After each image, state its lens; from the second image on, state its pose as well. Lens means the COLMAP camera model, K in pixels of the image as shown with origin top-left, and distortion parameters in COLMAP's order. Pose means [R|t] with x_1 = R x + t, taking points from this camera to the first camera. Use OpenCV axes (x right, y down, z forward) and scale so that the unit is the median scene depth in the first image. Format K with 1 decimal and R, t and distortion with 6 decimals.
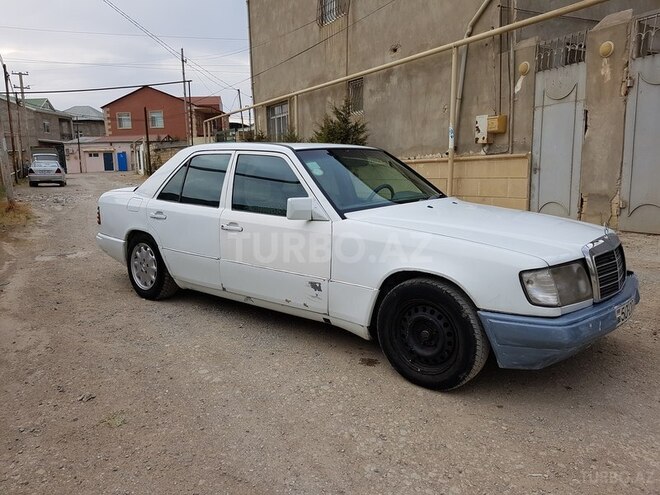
lens RADIAL K [[516.2, 0, 324.4], [0, 516.2, 249.2], [0, 0, 1]] dist [0.069534, -0.102360]
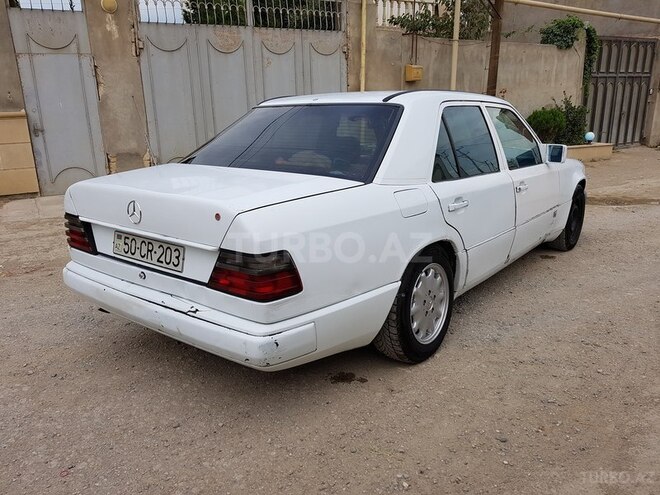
lens RADIAL K [[516.2, 0, 324.4], [0, 516.2, 249.2], [0, 0, 1]] dist [0.069534, -0.102360]
pose [[-0.018459, -0.248740, 0.968394, -0.459824], [0.183453, 0.951273, 0.247839, -0.097285], [-0.982855, 0.182230, 0.028073, 0.563652]]
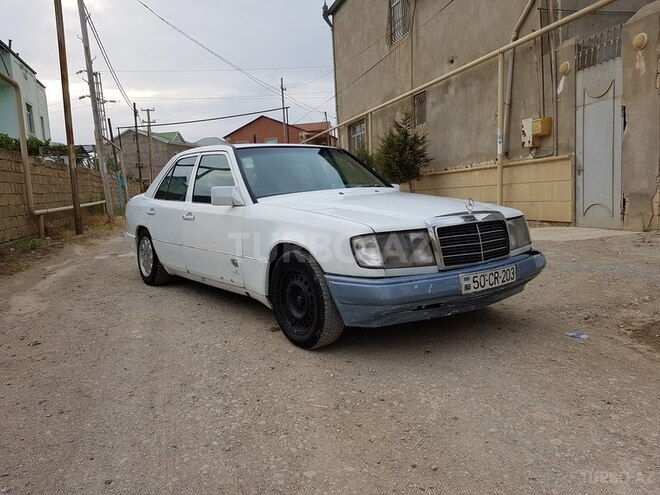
lens RADIAL K [[515.3, 0, 330.0], [0, 515.3, 247.5], [0, 0, 1]] dist [0.055478, -0.074354]
pose [[0.977405, -0.004199, -0.211333, 0.159031], [-0.004834, 0.999097, -0.042210, 0.031243], [0.211320, 0.042278, 0.976502, -0.028394]]
